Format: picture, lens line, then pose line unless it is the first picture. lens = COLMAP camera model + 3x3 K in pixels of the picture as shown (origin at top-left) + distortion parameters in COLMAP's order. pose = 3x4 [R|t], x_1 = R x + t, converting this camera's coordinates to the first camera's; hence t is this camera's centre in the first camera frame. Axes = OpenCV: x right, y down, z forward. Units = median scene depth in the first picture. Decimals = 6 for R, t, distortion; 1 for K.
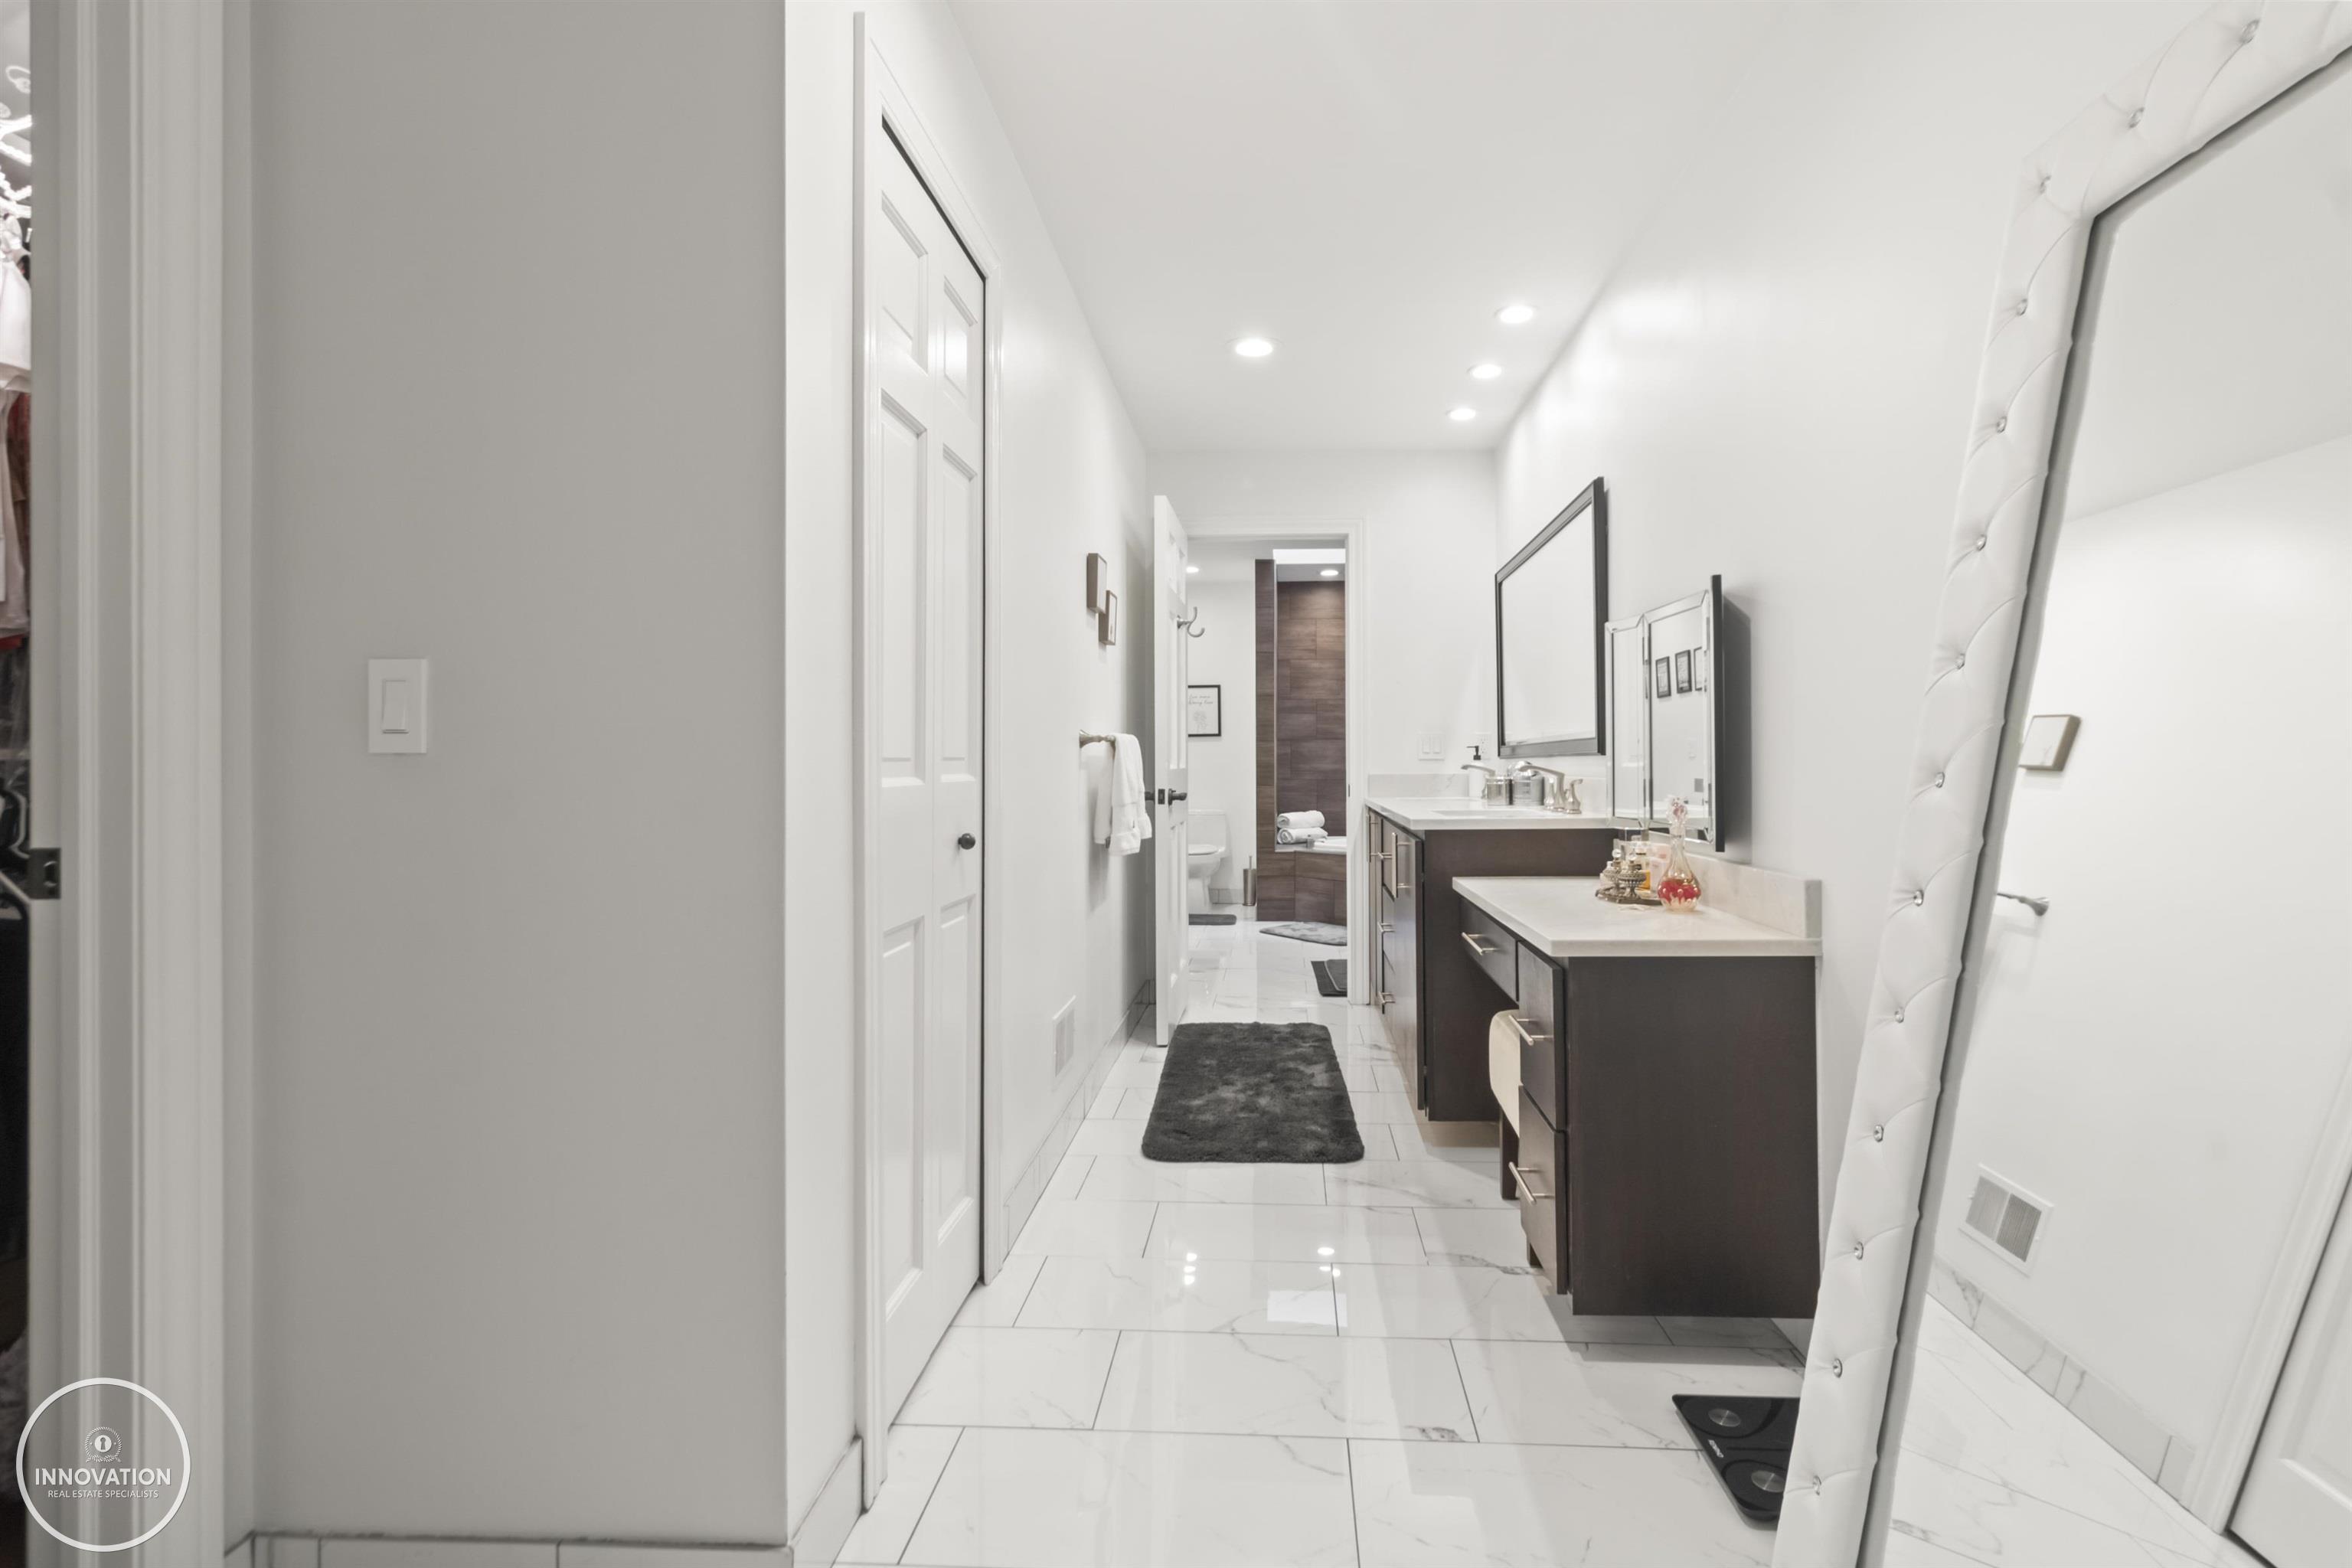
lens RADIAL K [[1087.7, 0, 1251.3], [0, 1087.7, 753.0], [0, 0, 1]] dist [0.003070, 0.000789]
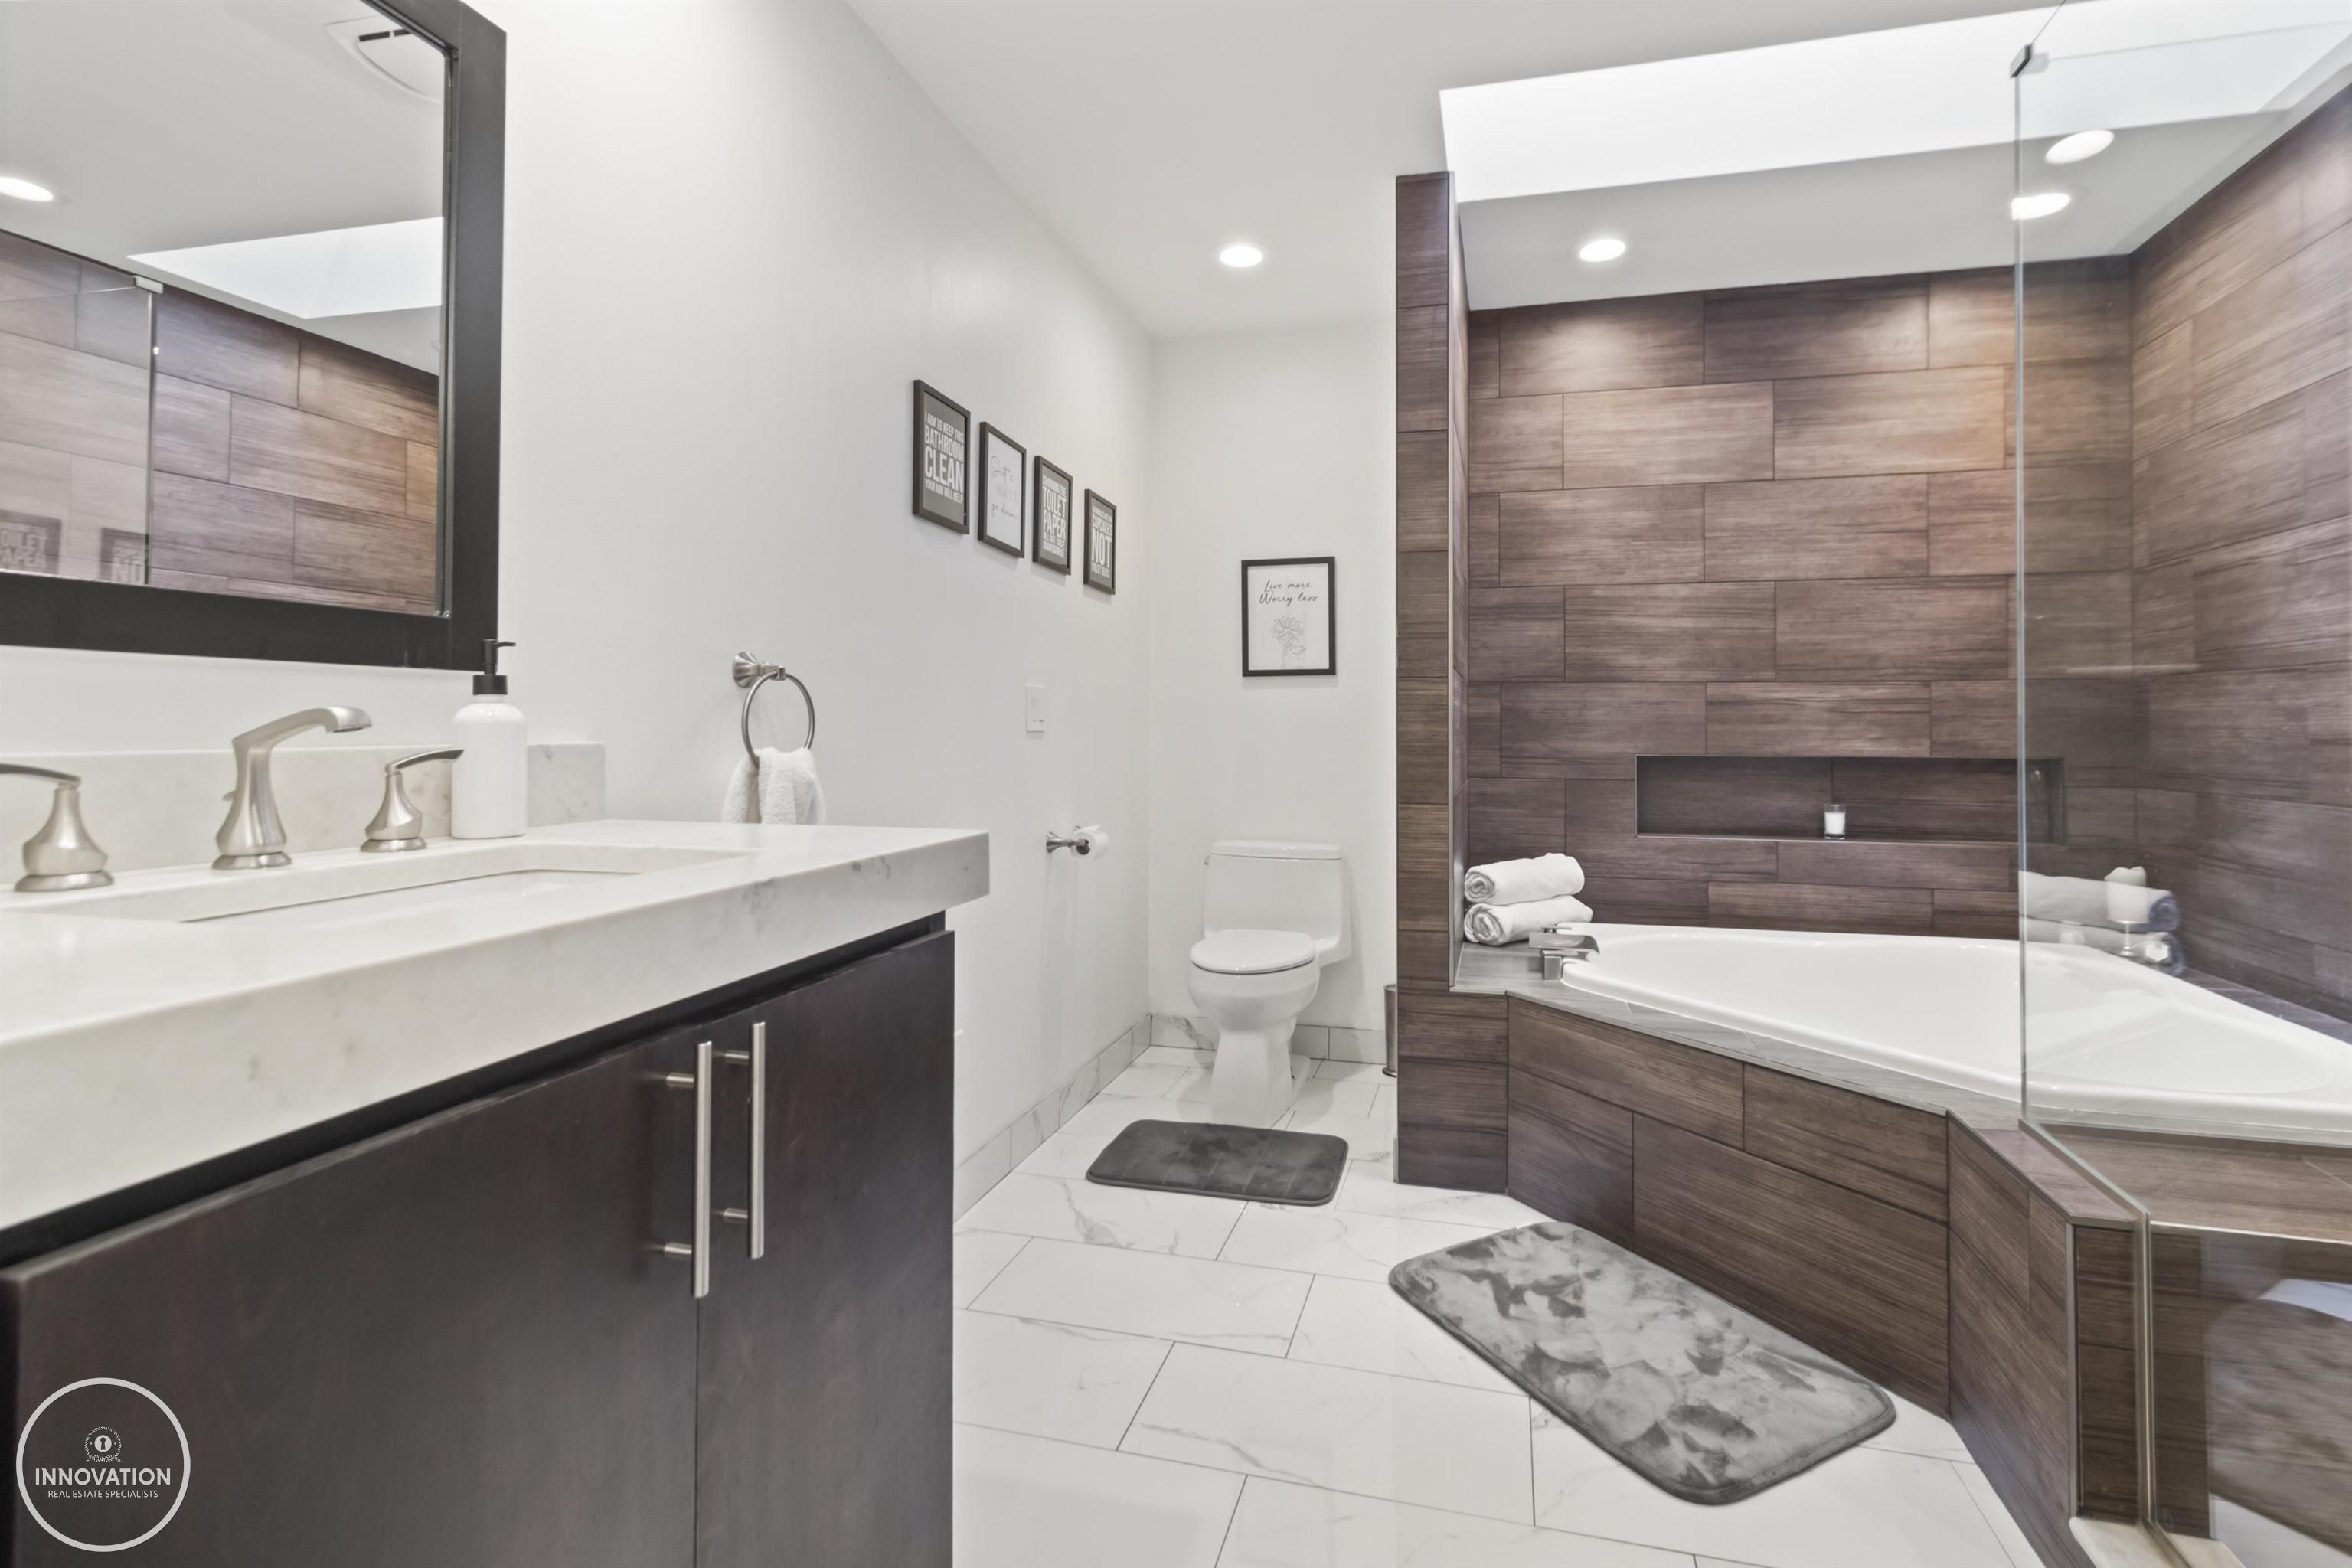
lens RADIAL K [[1087.7, 0, 1229.1], [0, 1087.7, 704.1], [0, 0, 1]] dist [0.003070, 0.000789]
pose [[0.976131, 0.001347, -0.217180, 0.056241], [-0.003421, 0.999952, -0.009175, 0.001095], [0.217157, 0.009699, 0.976088, 1.261253]]
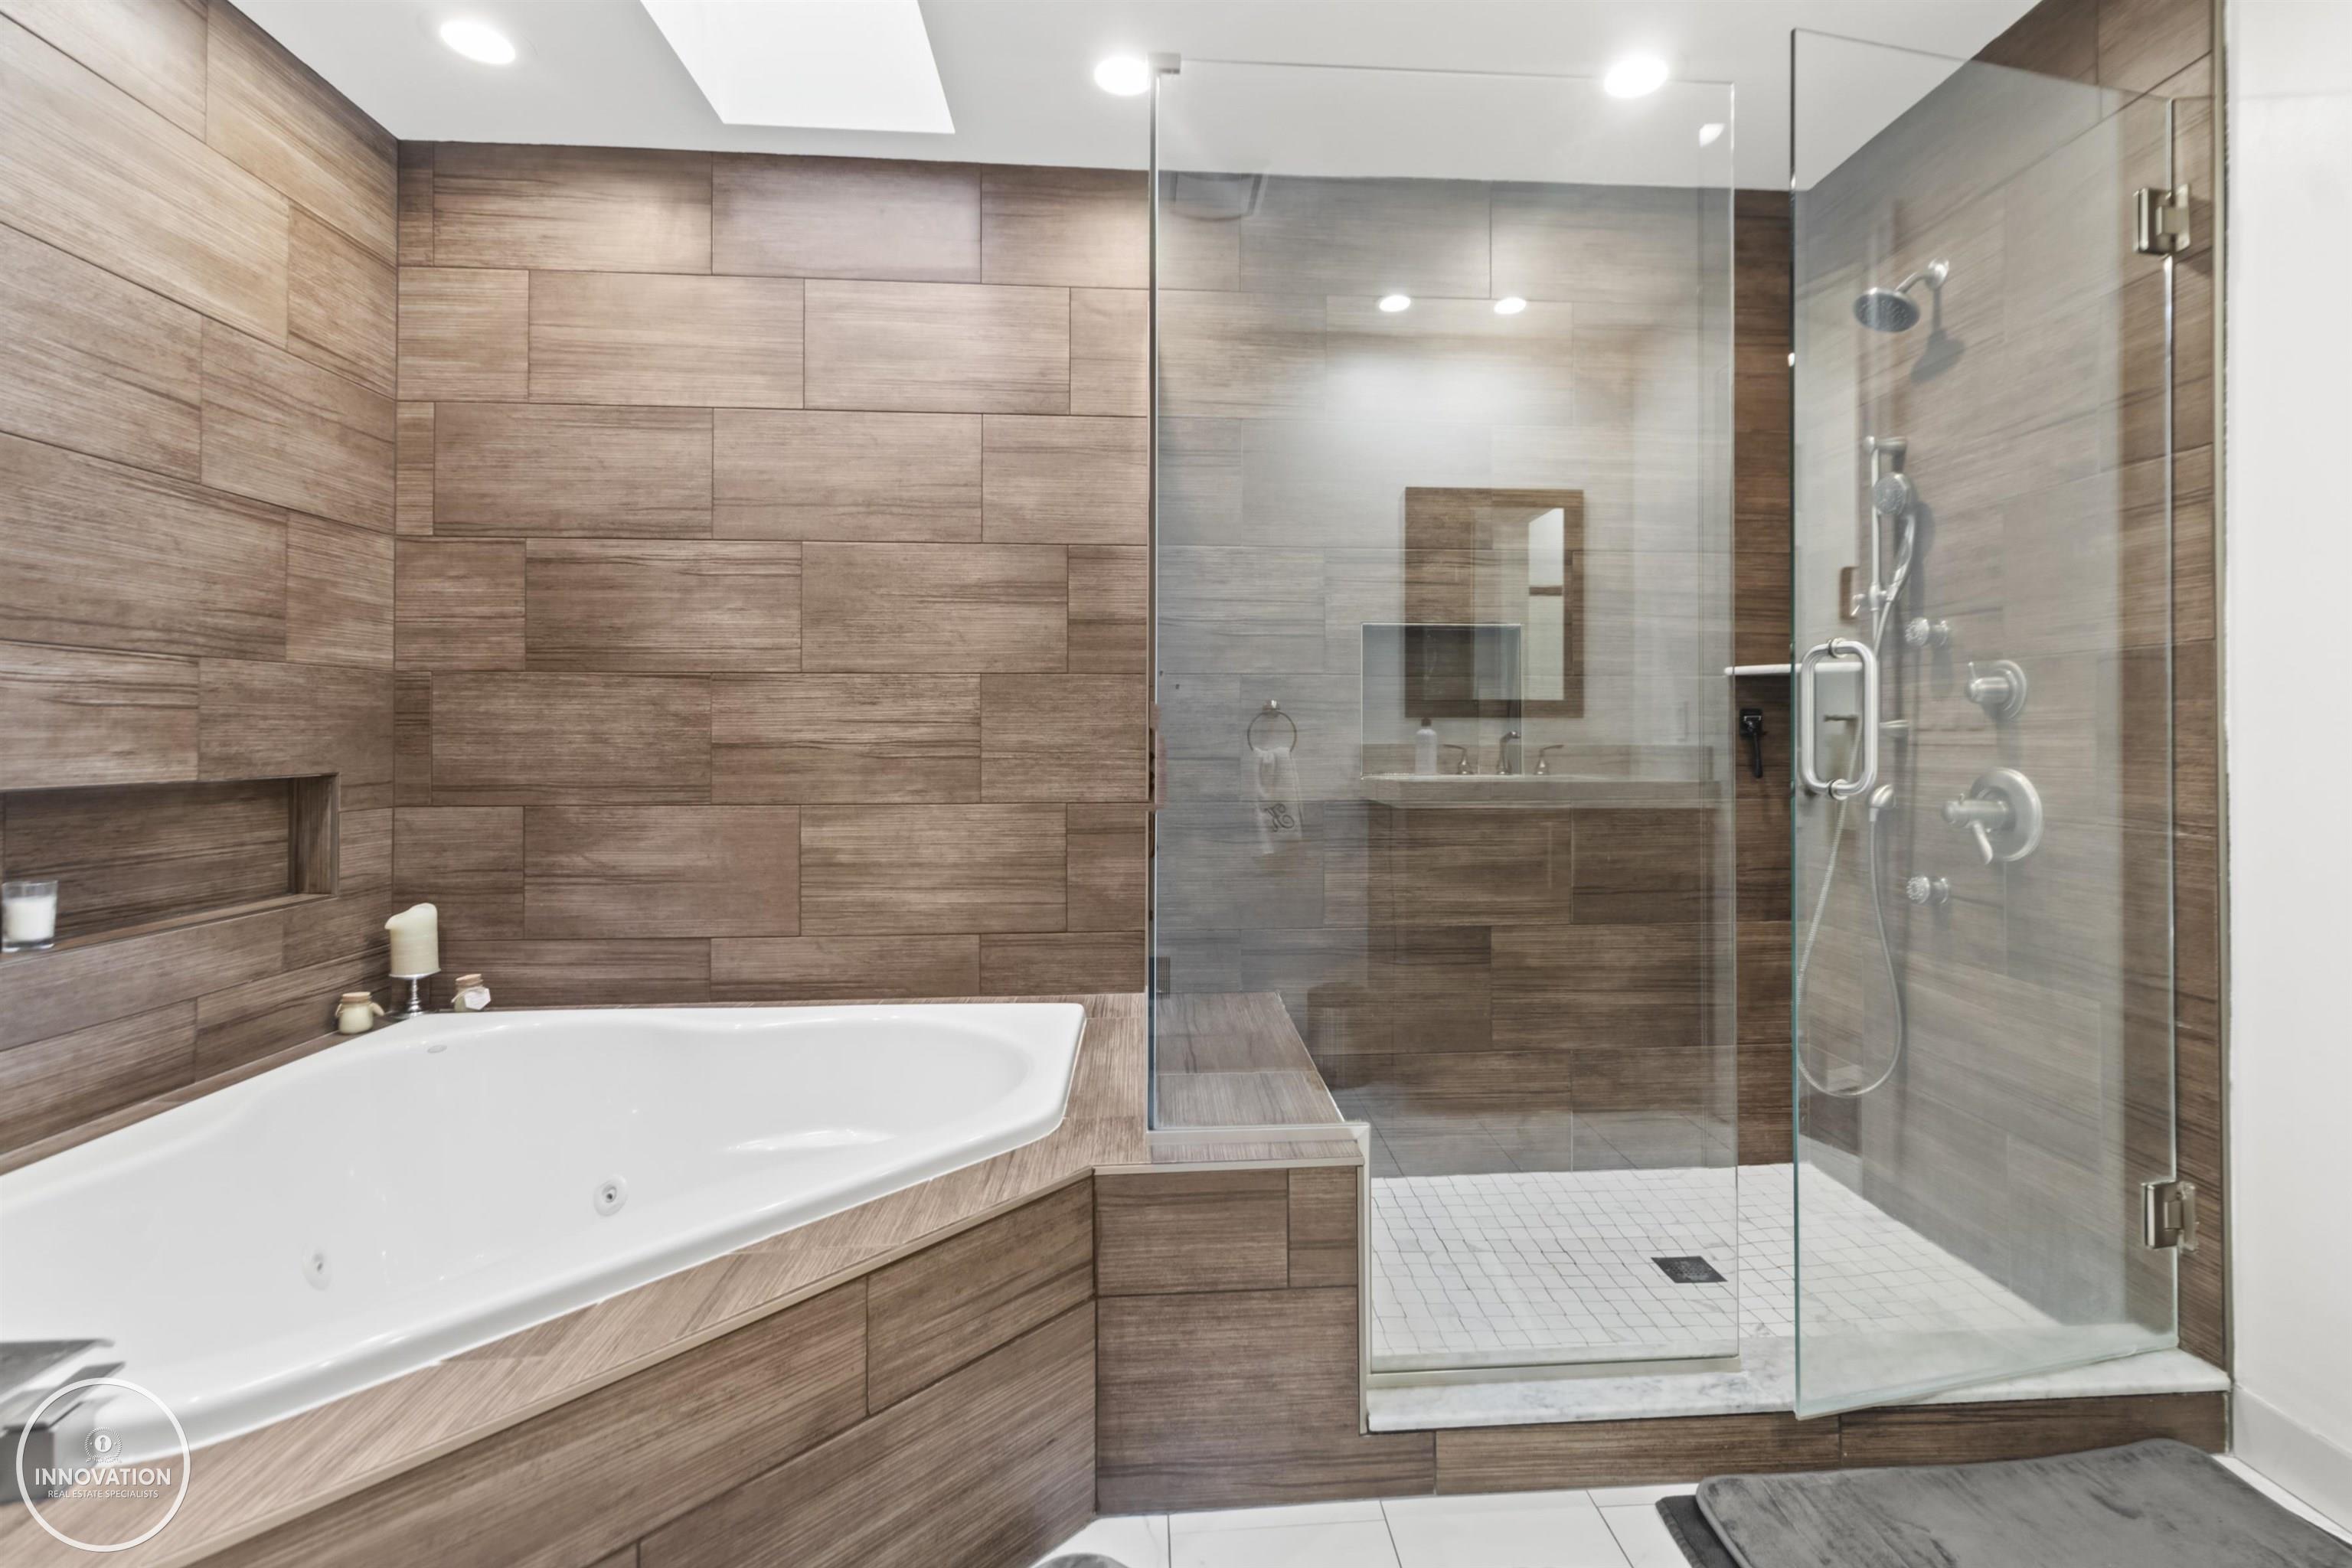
lens RADIAL K [[1087.7, 0, 1211.5], [0, 1087.7, 725.9], [0, 0, 1]] dist [0.003070, 0.000789]
pose [[-0.105784, 0.010161, 0.994337, -0.164945], [-0.012709, 0.999852, -0.011569, 0.006444], [-0.994308, -0.013861, -0.105639, 1.795713]]
